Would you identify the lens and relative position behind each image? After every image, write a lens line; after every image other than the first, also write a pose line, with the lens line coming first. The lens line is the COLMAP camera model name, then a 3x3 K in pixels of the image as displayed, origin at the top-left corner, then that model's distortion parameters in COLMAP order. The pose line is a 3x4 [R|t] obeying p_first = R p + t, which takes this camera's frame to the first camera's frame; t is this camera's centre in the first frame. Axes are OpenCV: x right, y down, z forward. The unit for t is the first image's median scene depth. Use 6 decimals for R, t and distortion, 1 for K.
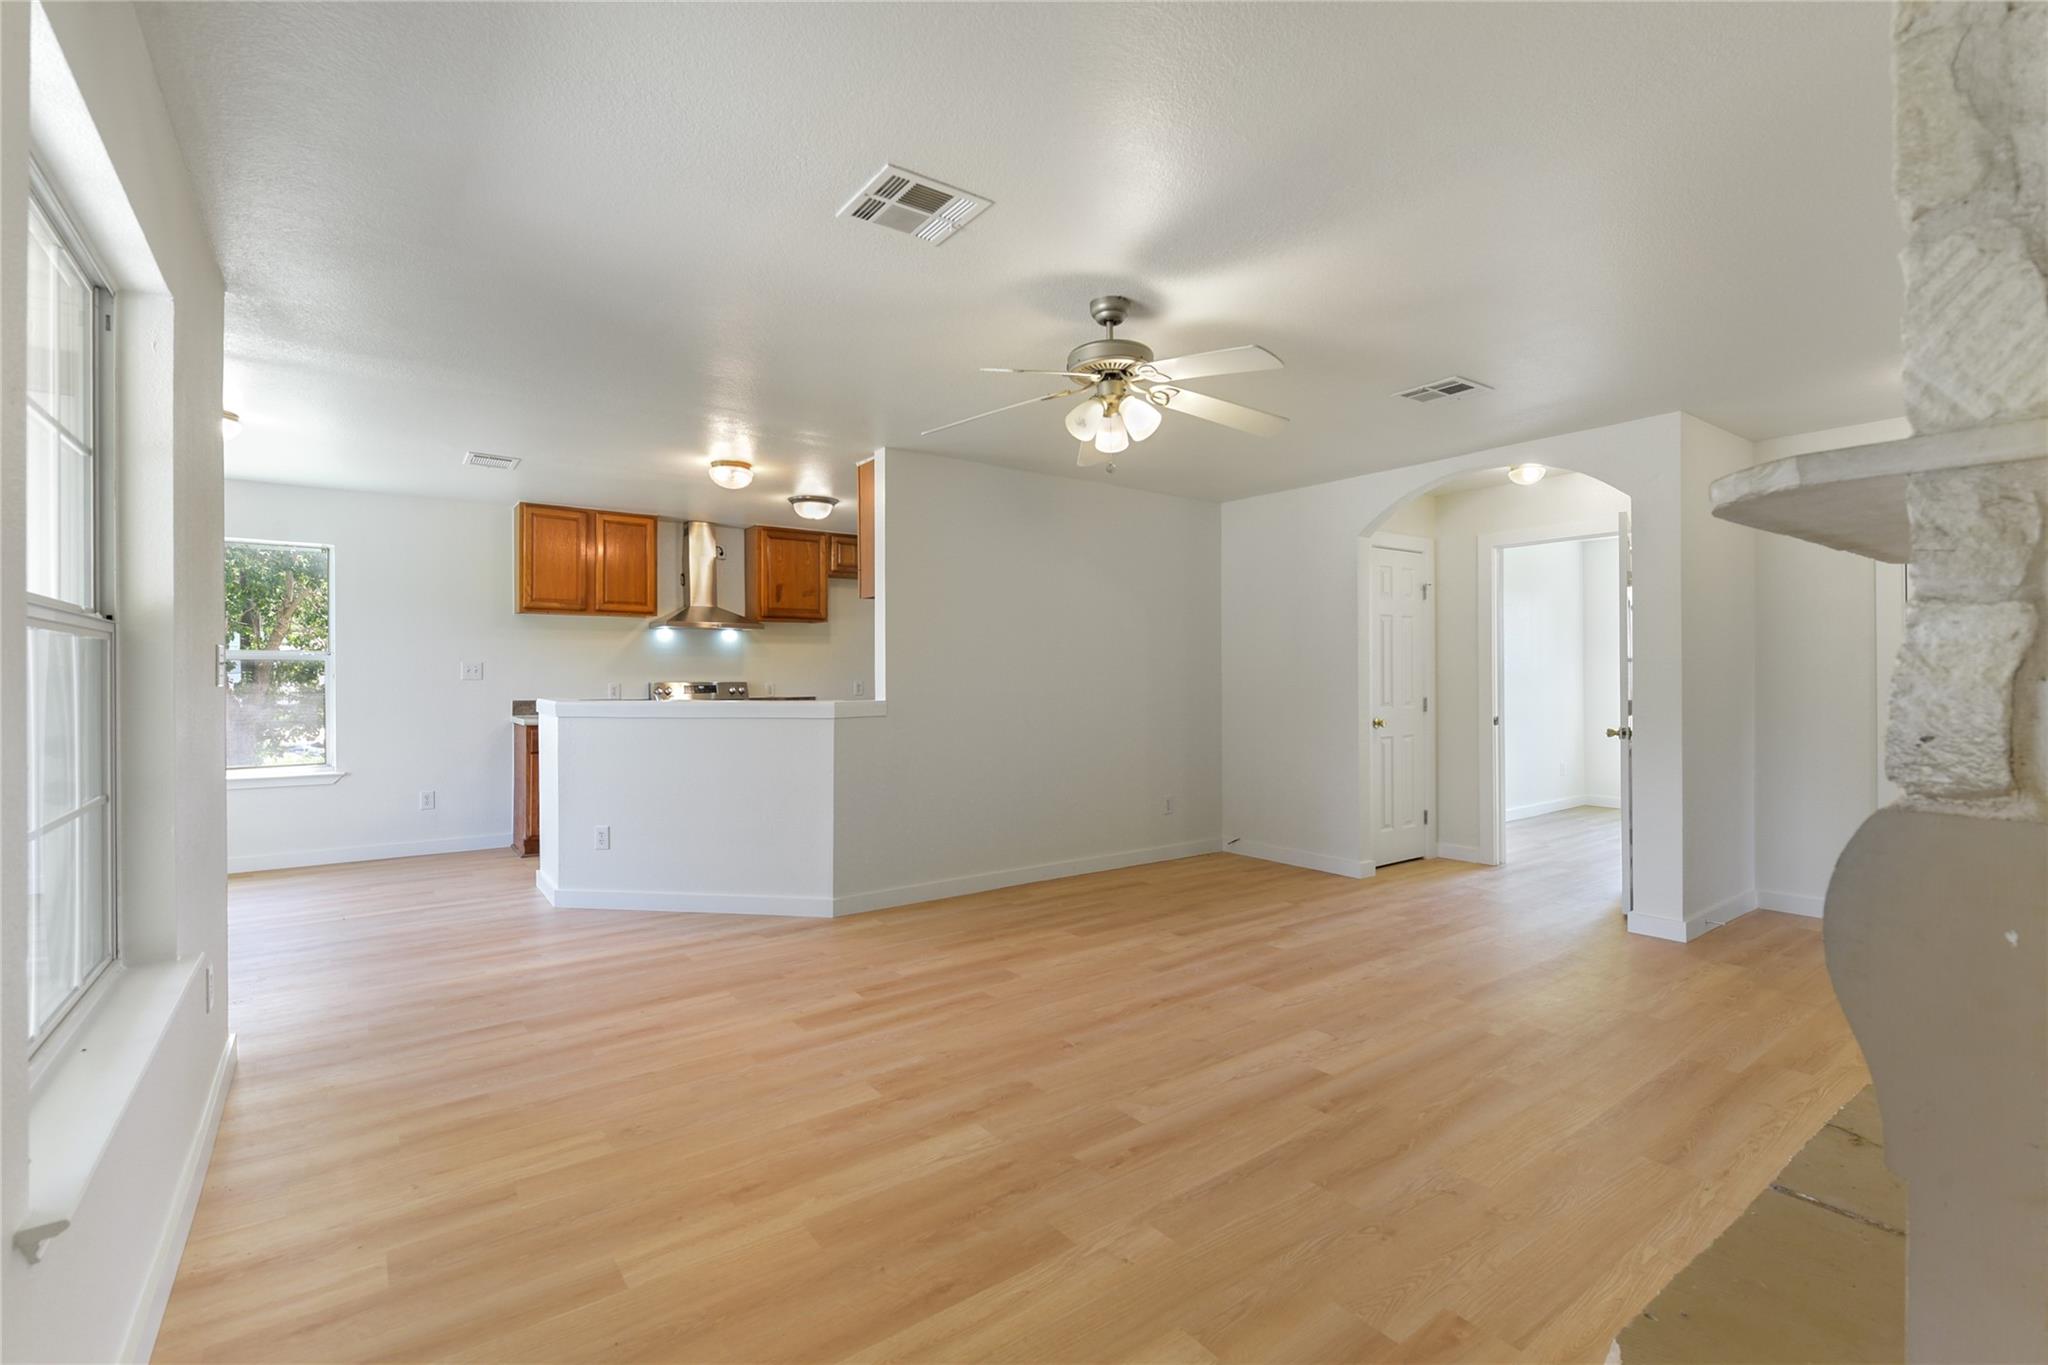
lens RADIAL K [[911.0, 0, 1027.5], [0, 911.0, 667.8], [0, 0, 1]] dist [0.001679, 0.000049]
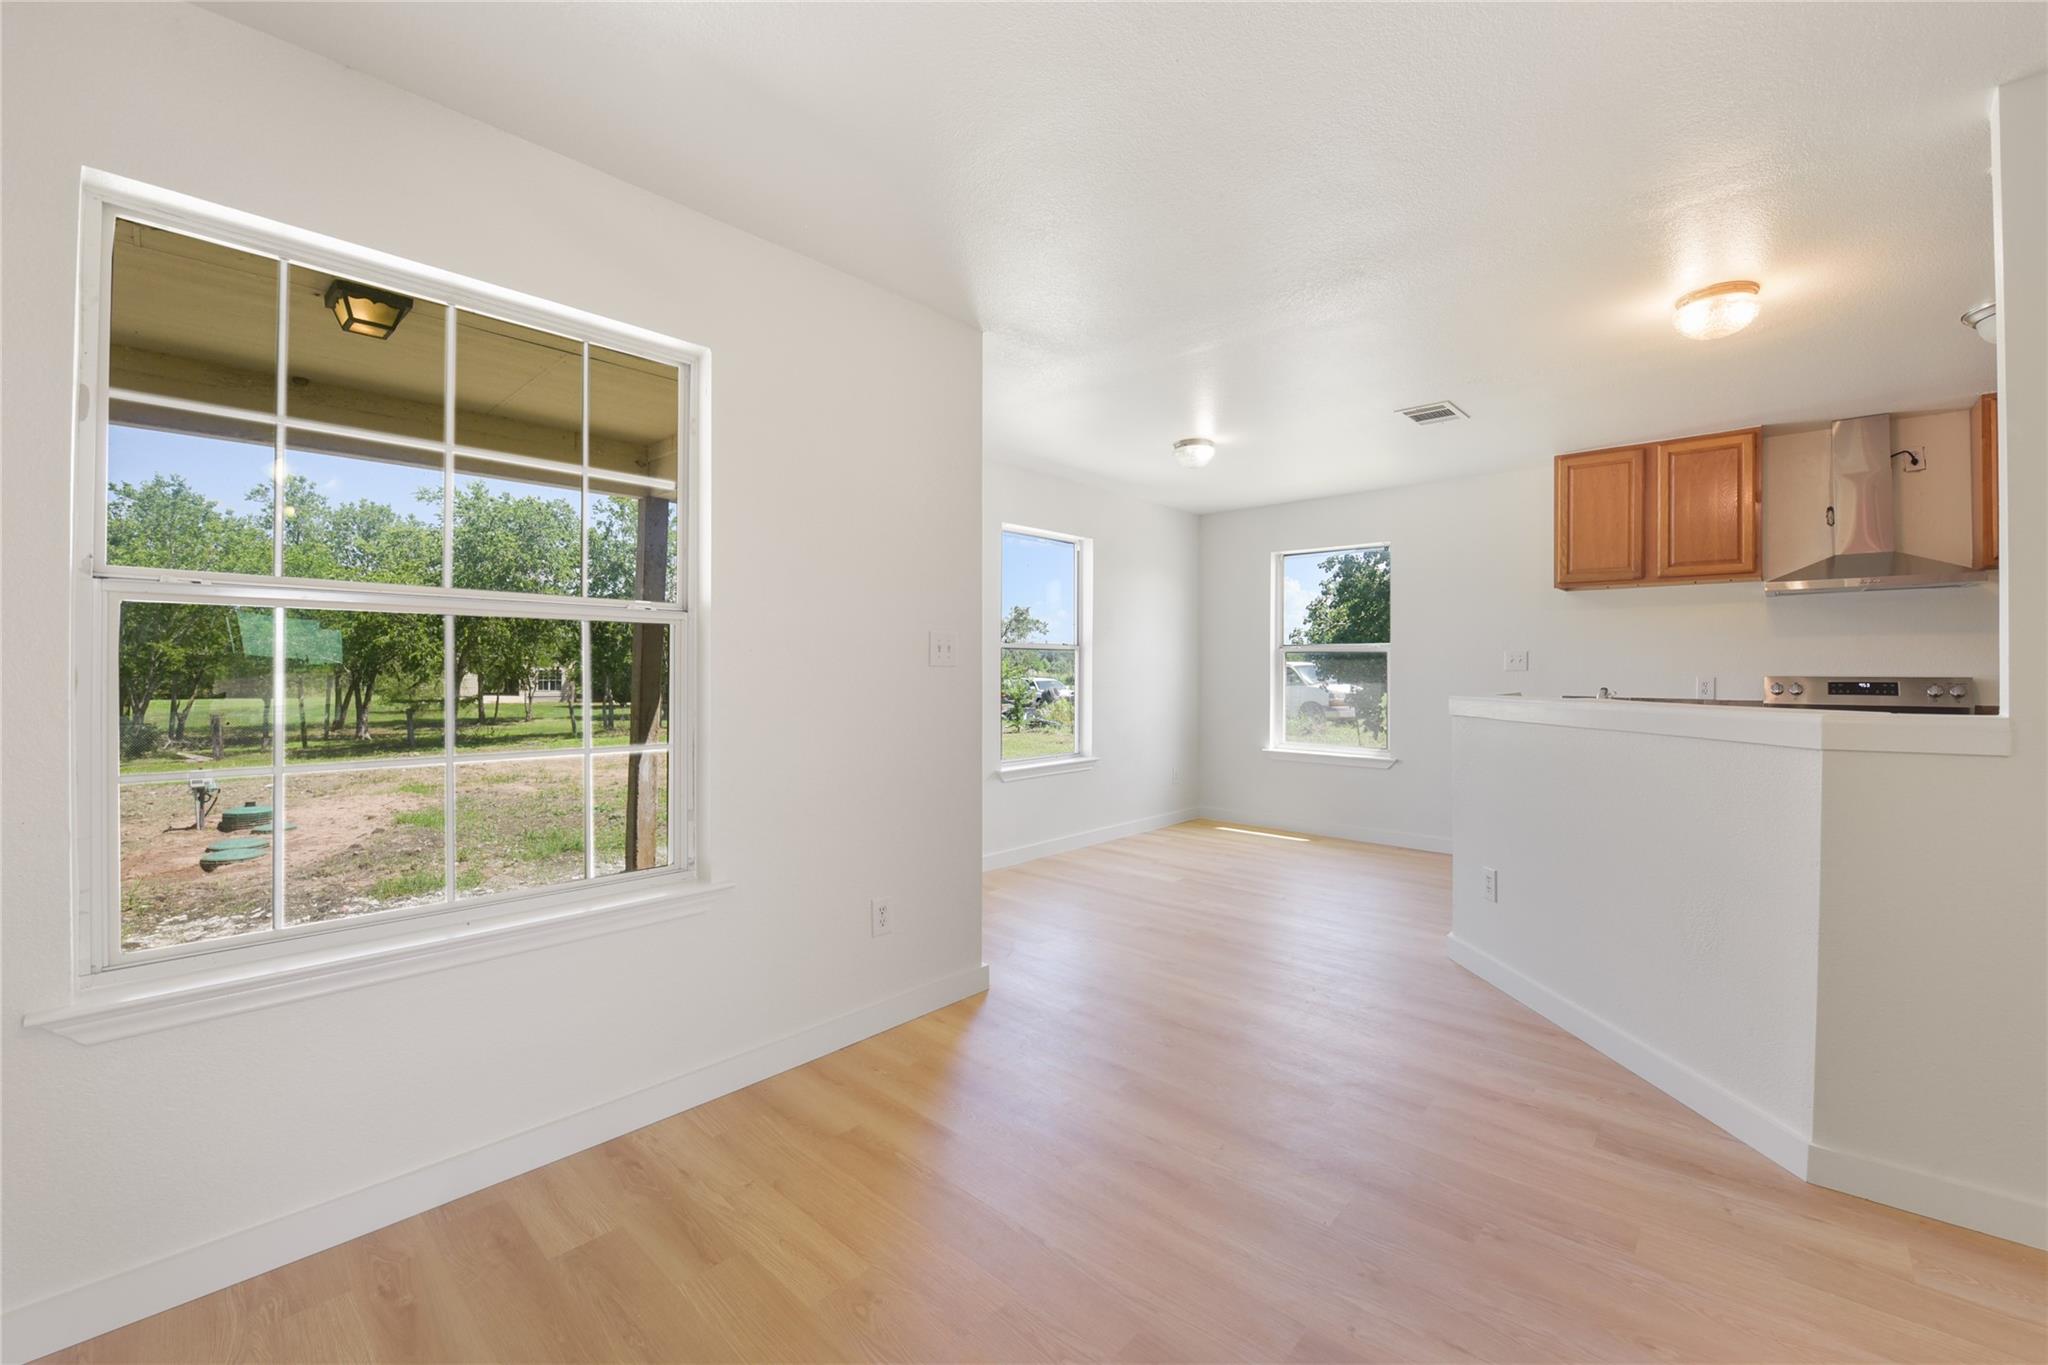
lens RADIAL K [[820.2, 0, 1038.6], [0, 820.2, 675.4], [0, 0, 1]] dist [-0.022400, -0.000281]
pose [[0.193590, 0.006806, -0.981059, 0.155239], [0.003061, 0.999967, 0.007542, 0.020786], [0.981078, -0.004464, 0.193563, 0.807747]]
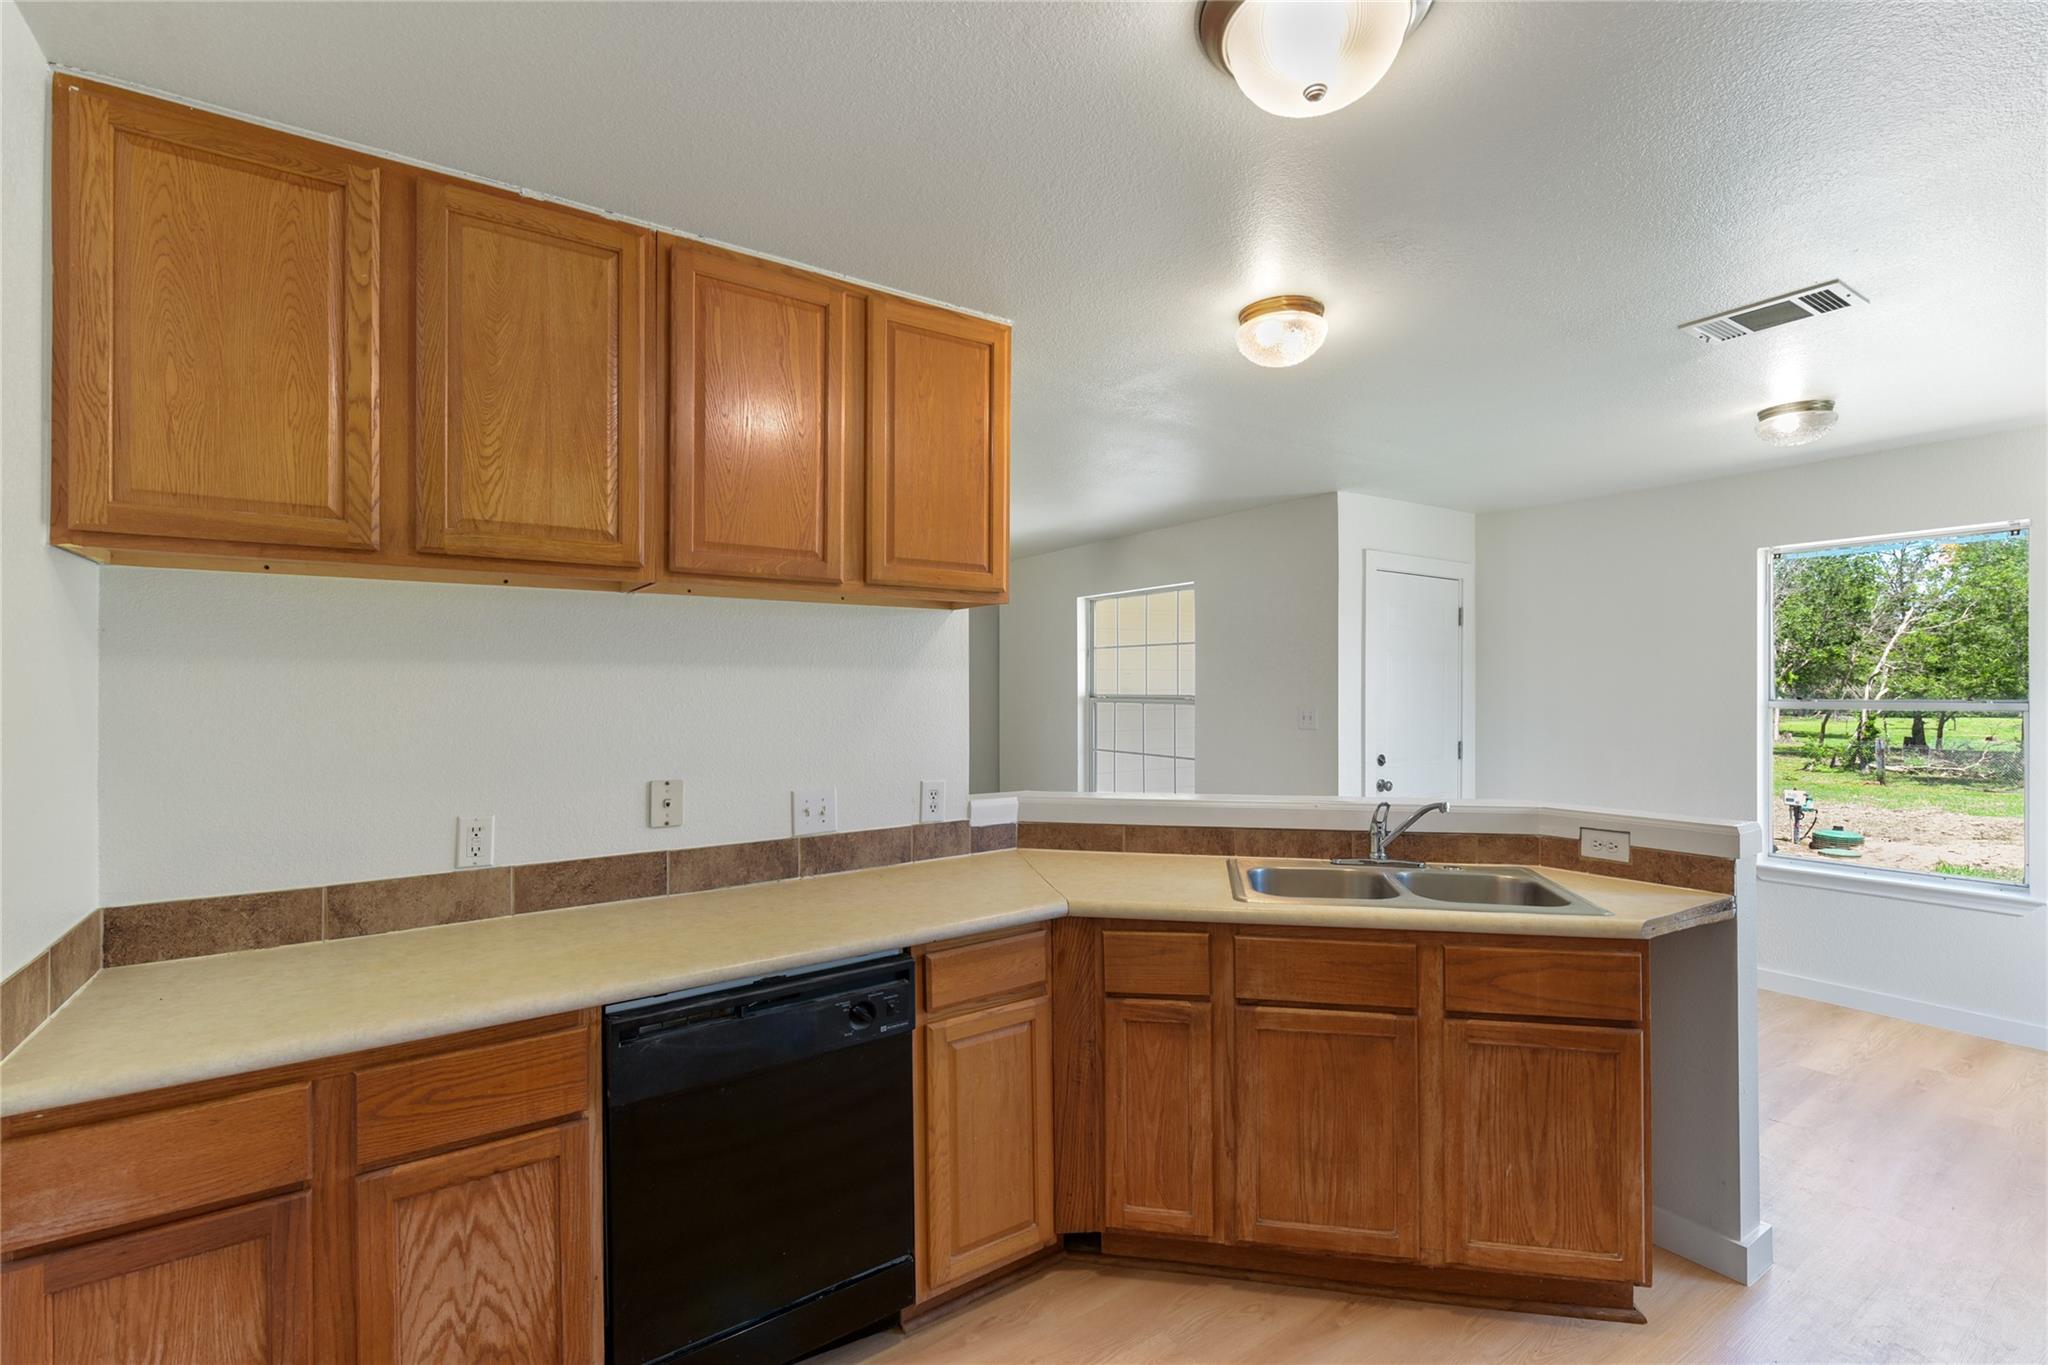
lens RADIAL K [[904.5, 0, 1037.6], [0, 904.5, 682.2], [0, 0, 1]] dist [0.000378, -0.000282]
pose [[-0.999364, 0.004757, 0.035349, -0.368987], [0.004346, 0.999922, -0.011705, -0.049115], [-0.035402, -0.011543, -0.999306, 2.479162]]
